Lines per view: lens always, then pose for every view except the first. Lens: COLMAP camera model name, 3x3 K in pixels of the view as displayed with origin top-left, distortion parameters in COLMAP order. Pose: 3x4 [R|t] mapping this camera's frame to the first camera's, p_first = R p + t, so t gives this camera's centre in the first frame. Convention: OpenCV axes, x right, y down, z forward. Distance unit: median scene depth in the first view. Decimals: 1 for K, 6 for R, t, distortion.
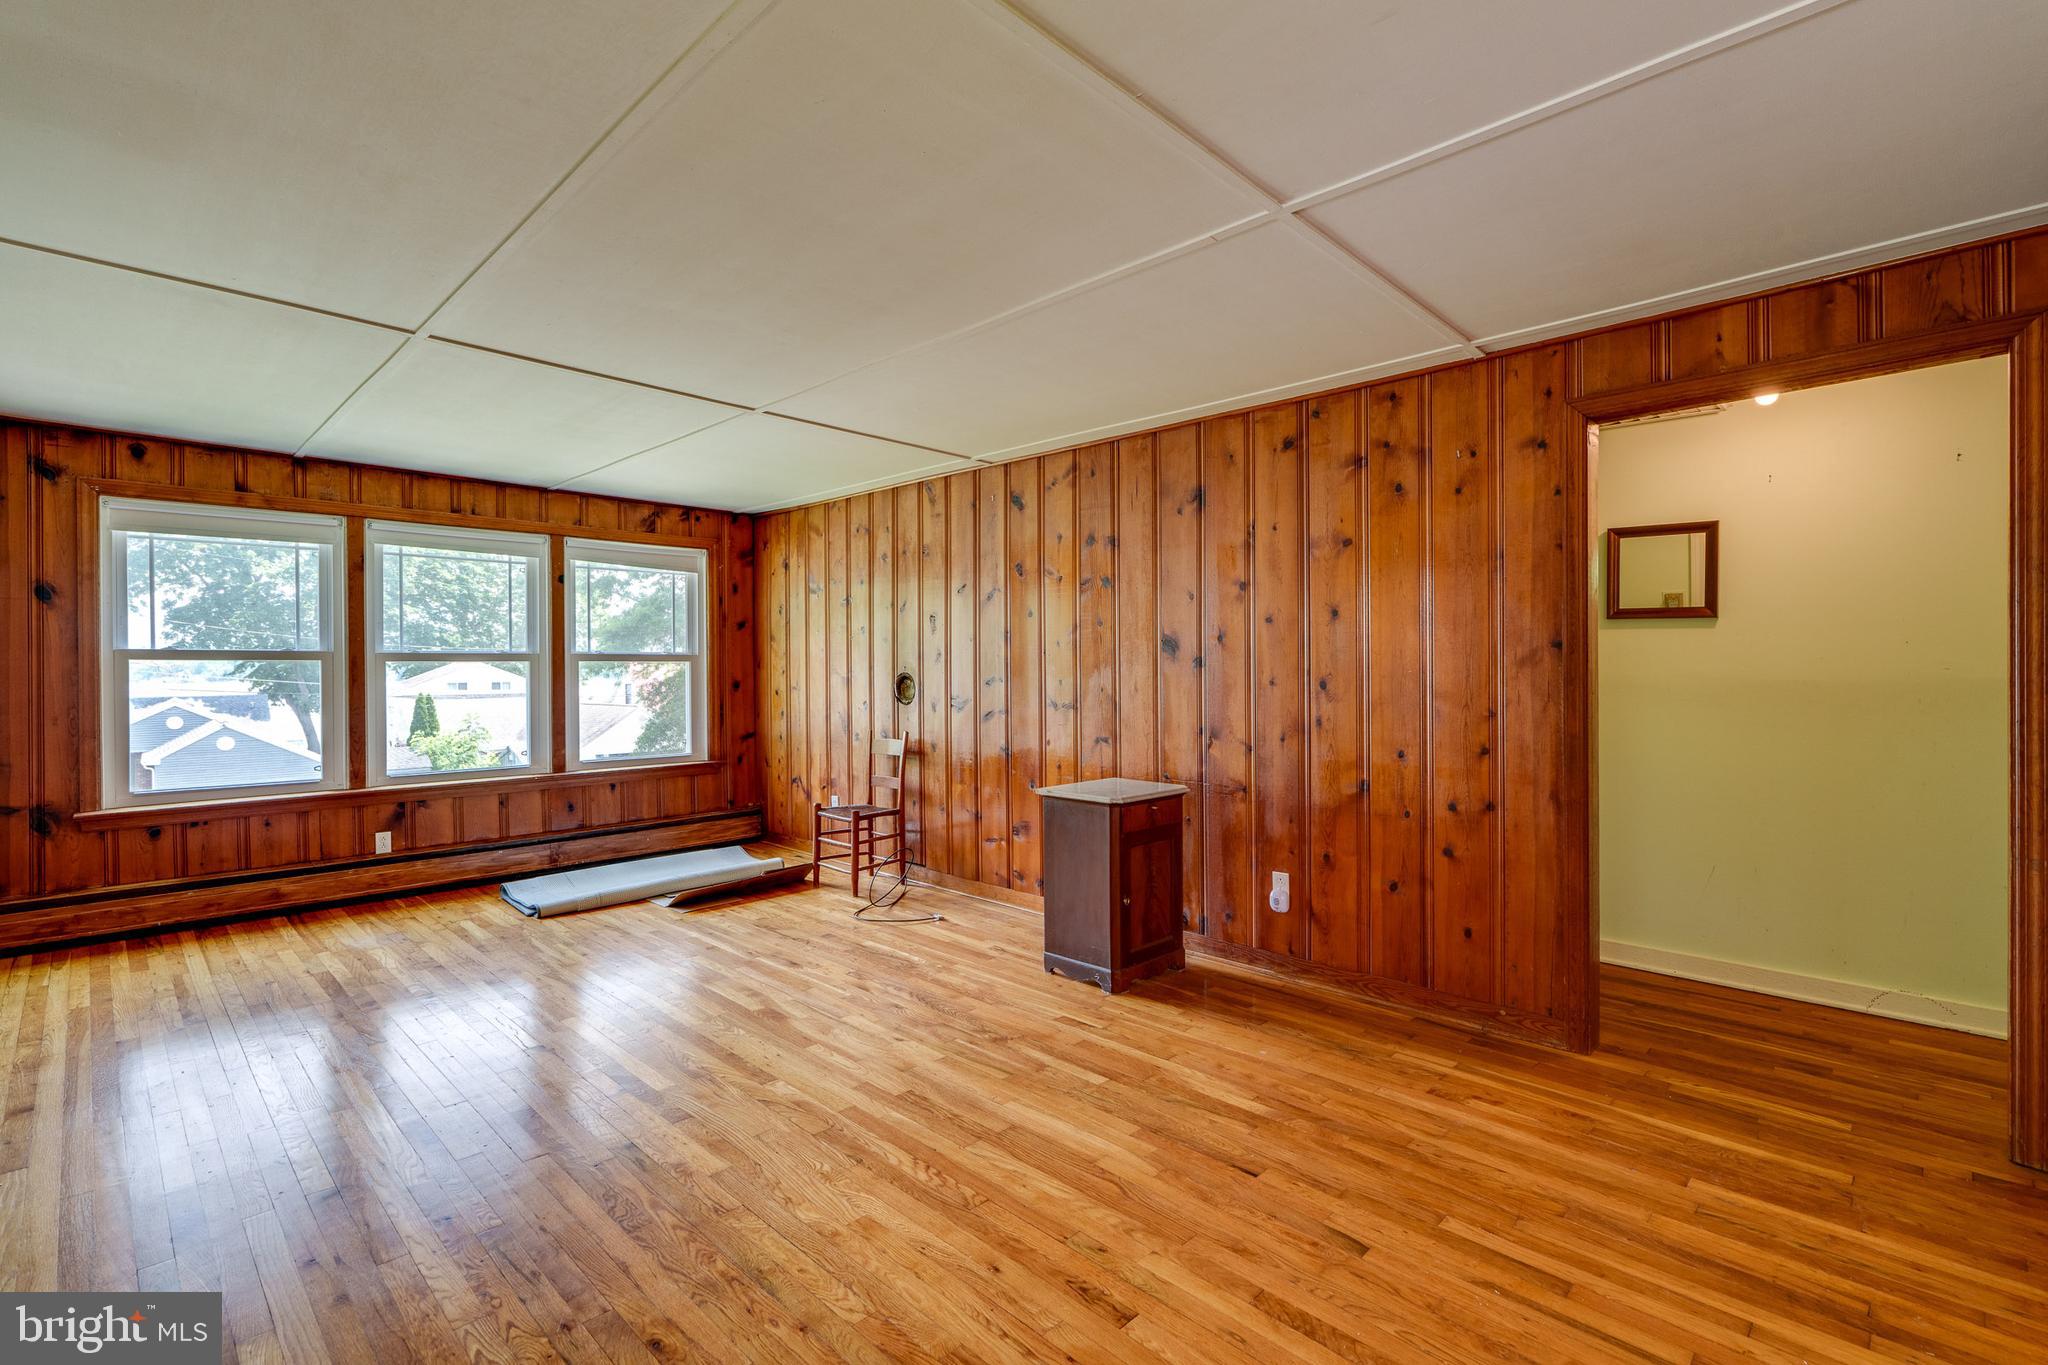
lens RADIAL K [[934.8, 0, 1037.4], [0, 934.8, 670.0], [0, 0, 1]] dist [-0.006530, 0.001708]
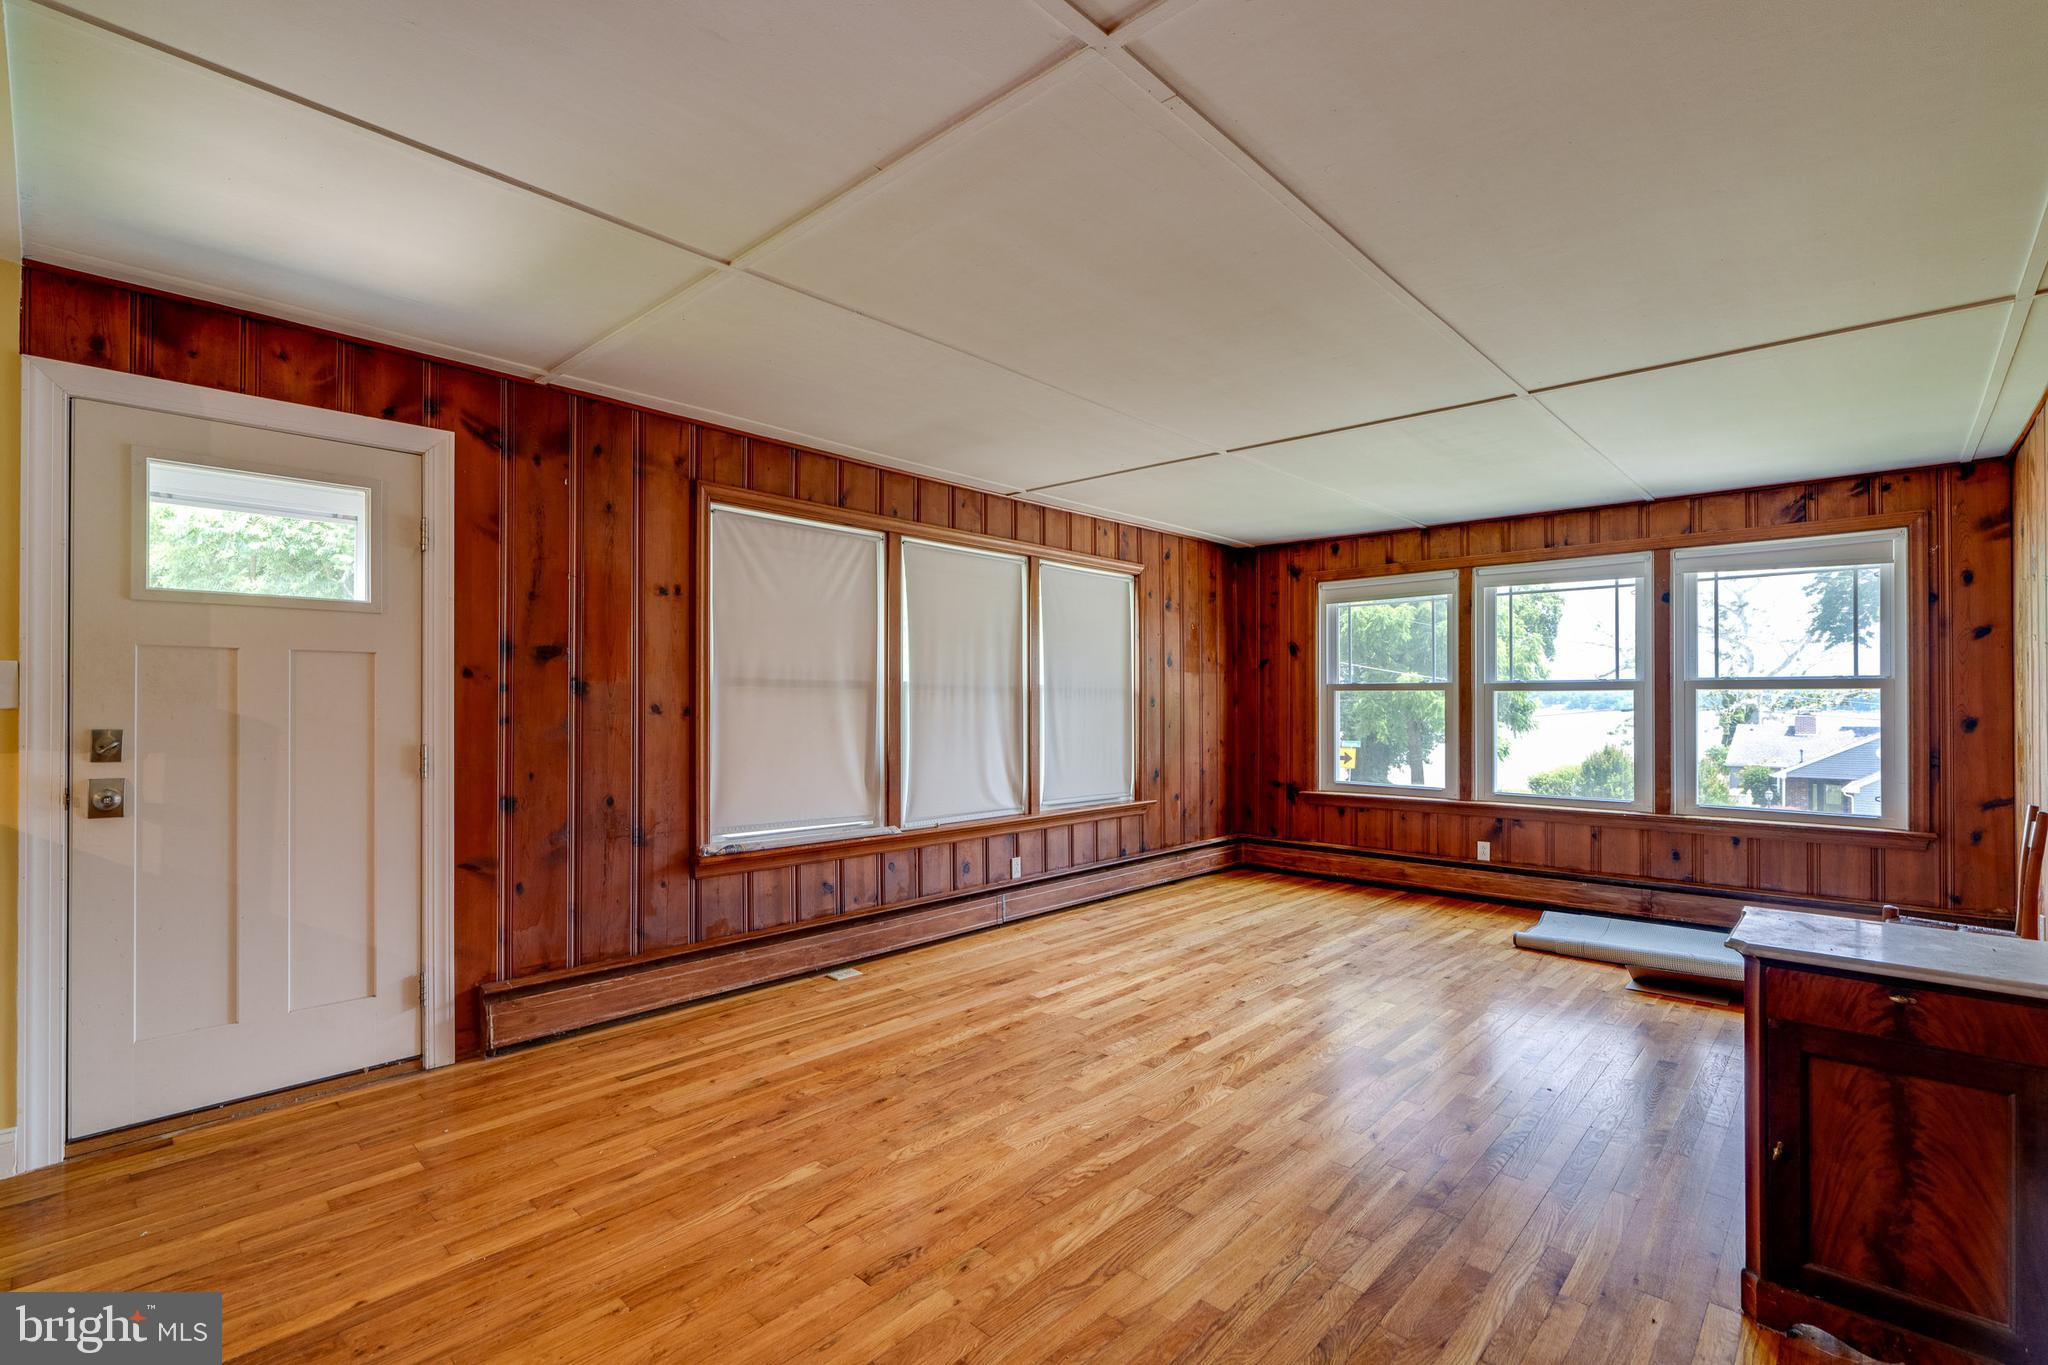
lens RADIAL K [[934.8, 0, 1002.8], [0, 934.8, 691.3], [0, 0, 1]] dist [-0.006530, 0.001708]
pose [[0.001771, -0.005937, -0.999981, 0.512721], [-0.003153, 0.999977, -0.005943, -0.000405], [0.999993, 0.003164, 0.001752, 0.488501]]
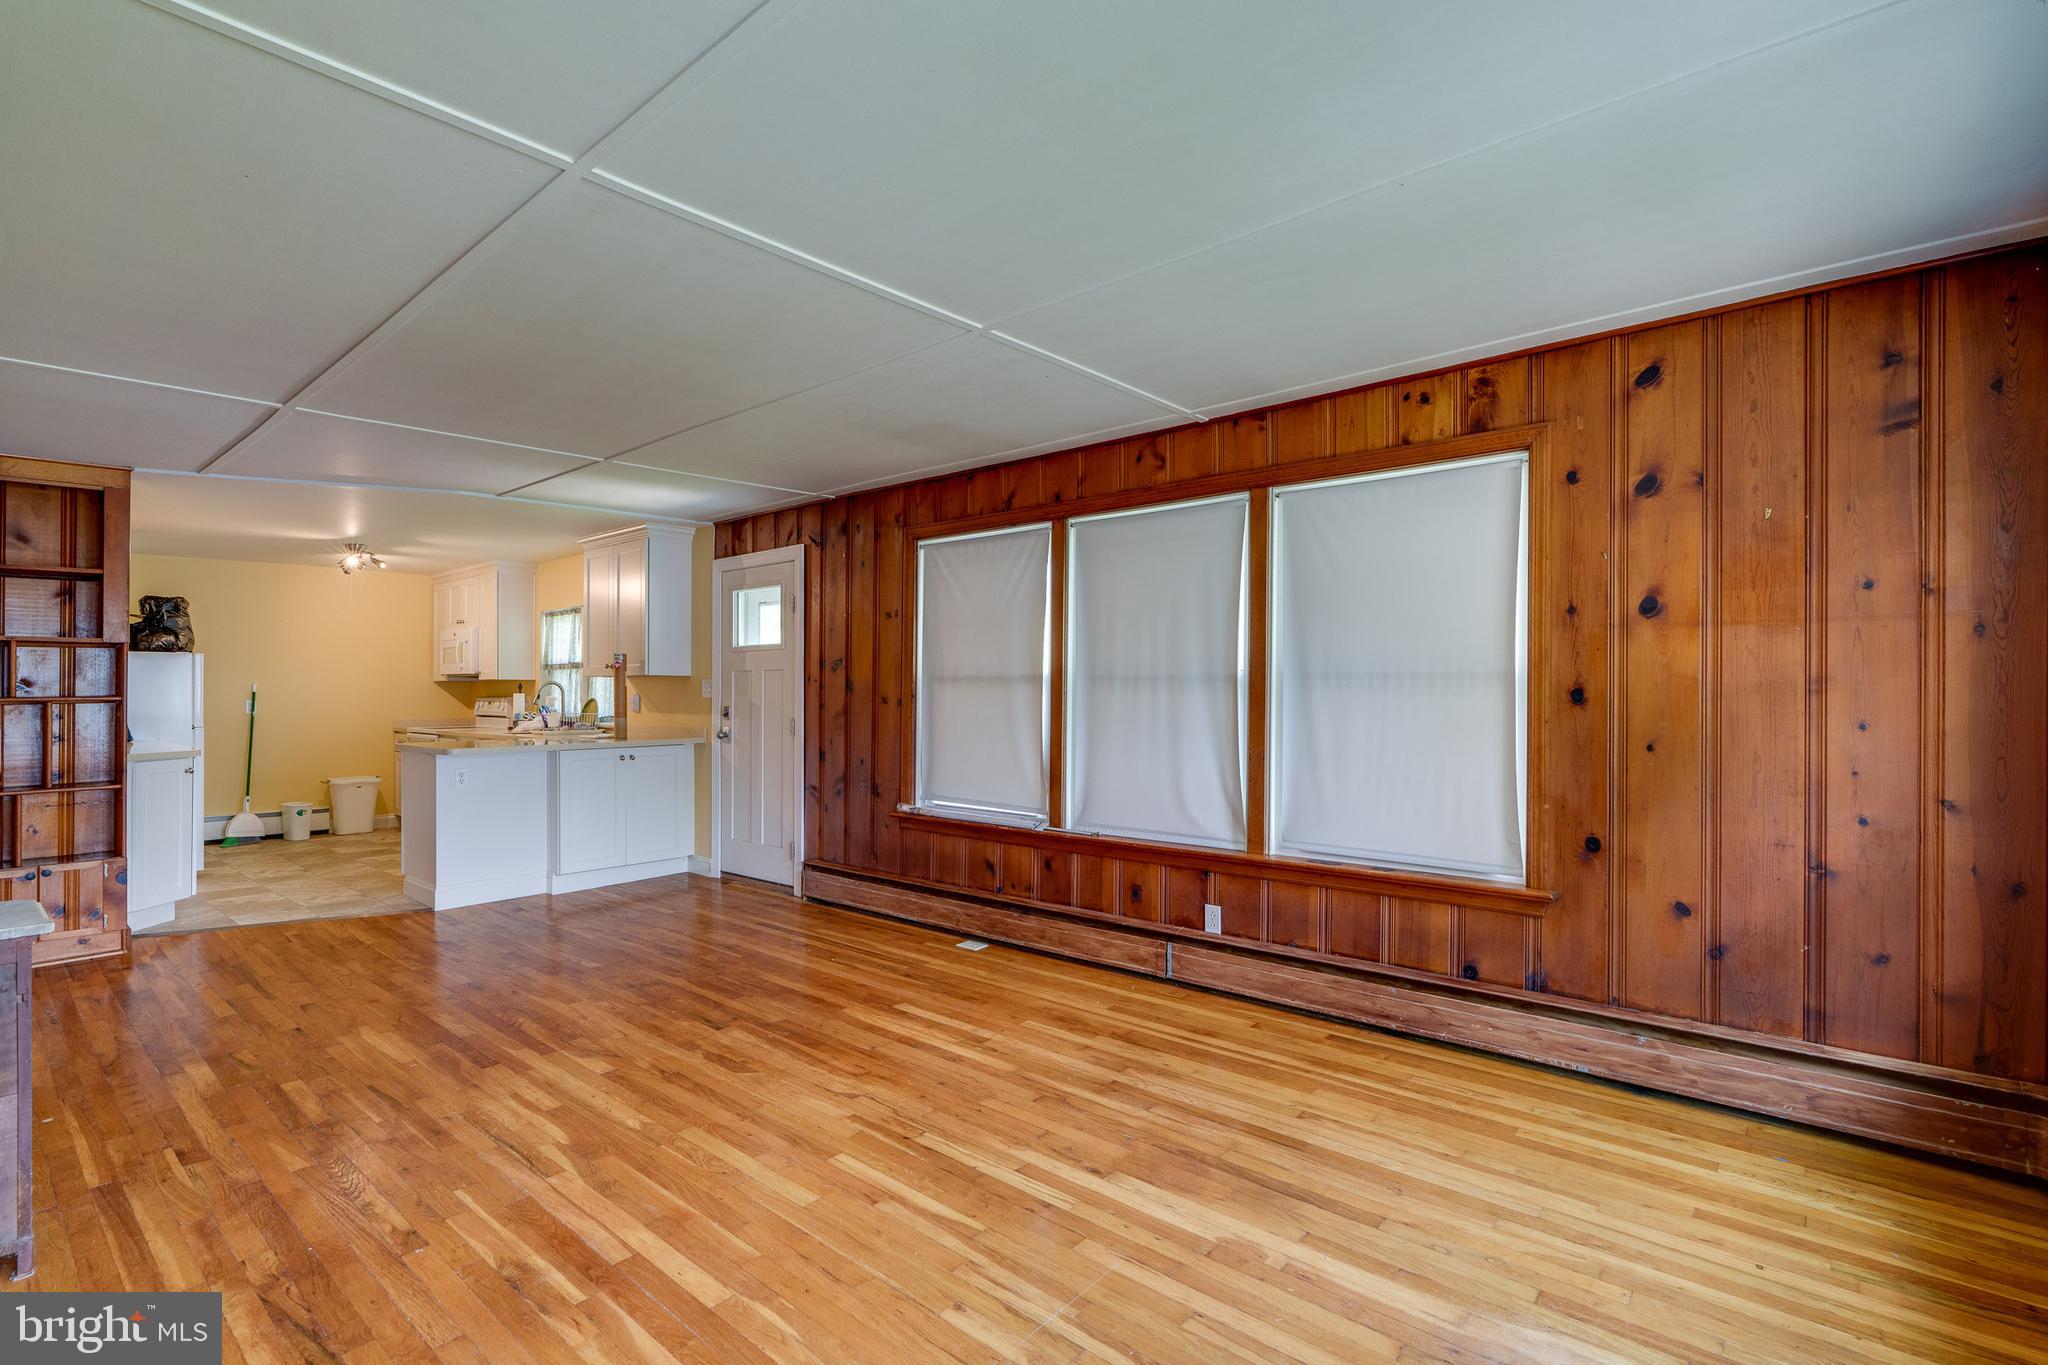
lens RADIAL K [[934.8, 0, 1016.9], [0, 934.8, 685.0], [0, 0, 1]] dist [-0.006530, 0.001708]
pose [[-0.998551, 0.008840, -0.053077, -0.470806], [0.009042, 0.999953, -0.003582, -0.002372], [0.053043, -0.004057, -0.998584, 1.401850]]
